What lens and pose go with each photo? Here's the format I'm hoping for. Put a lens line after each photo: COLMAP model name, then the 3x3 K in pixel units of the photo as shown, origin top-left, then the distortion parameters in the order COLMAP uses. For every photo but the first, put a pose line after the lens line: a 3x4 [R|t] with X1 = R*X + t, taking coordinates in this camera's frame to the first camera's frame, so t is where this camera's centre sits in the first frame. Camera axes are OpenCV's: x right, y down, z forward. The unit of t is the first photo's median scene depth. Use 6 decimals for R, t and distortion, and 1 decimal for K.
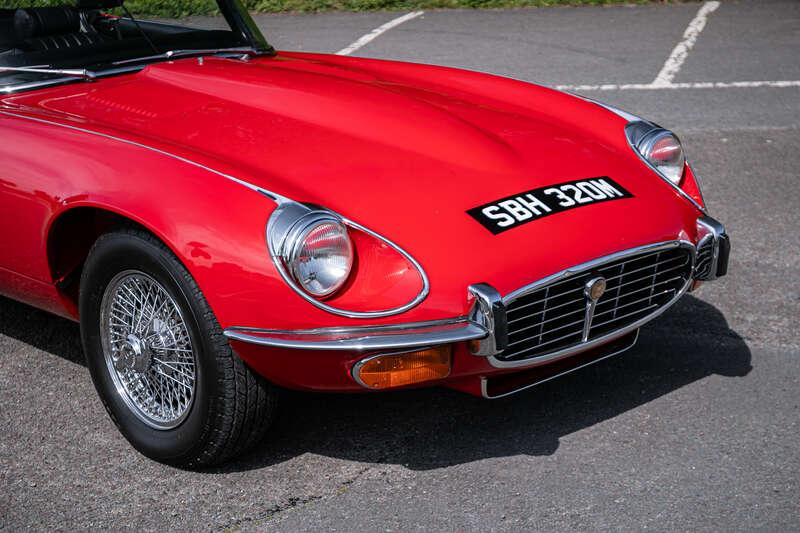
lens RADIAL K [[1719.2, 0, 390.7], [0, 1719.2, 266.8], [0, 0, 1]] dist [0.198317, 0.217088]
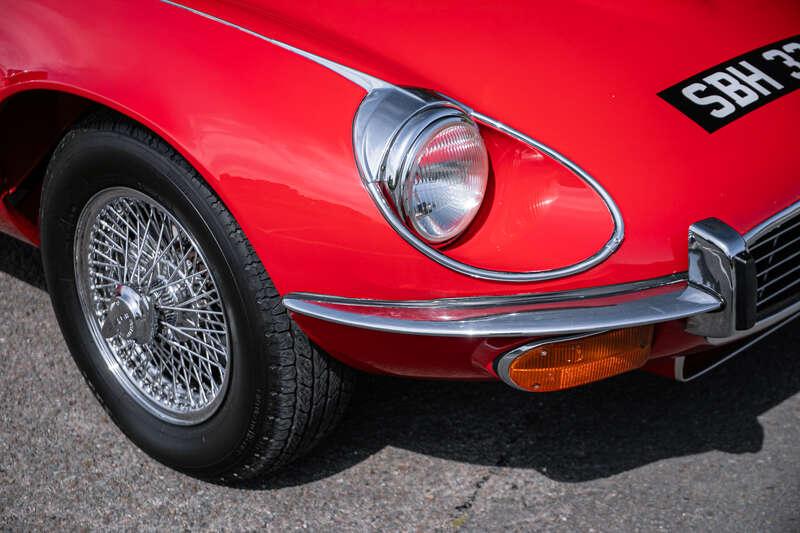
lens RADIAL K [[1517.7, 0, 384.3], [0, 1517.7, 265.2], [0, 0, 1]] dist [0.164900, 0.169106]
pose [[0.998421, -0.018464, 0.053048, -0.084375], [0.011493, 0.991601, 0.128822, -0.042135], [-0.054981, -0.128009, 0.990248, 0.433997]]
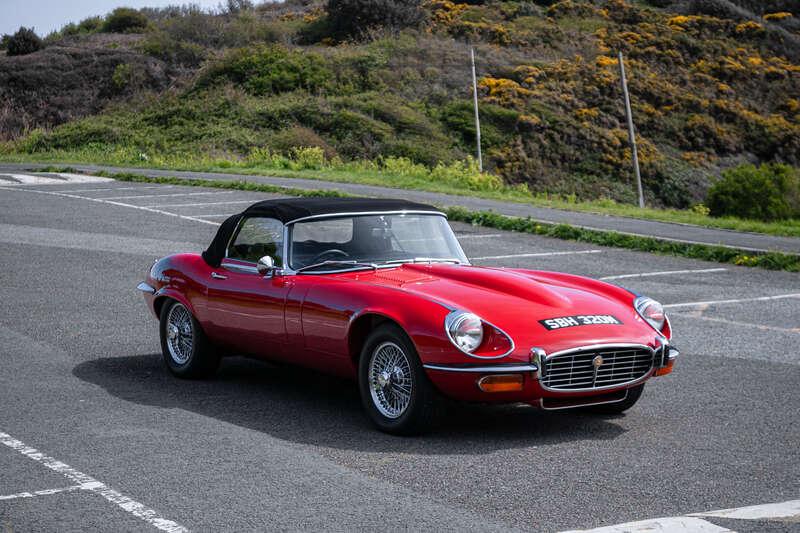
lens RADIAL K [[2007.9, 0, 400.1], [0, 2007.9, 301.7], [0, 0, 1]] dist [0.289115, -0.093601]
pose [[0.987005, 0.049026, -0.153028, 0.255453], [-0.073104, 0.985061, -0.155922, 0.347072], [0.143098, 0.165082, 0.975844, -1.491049]]
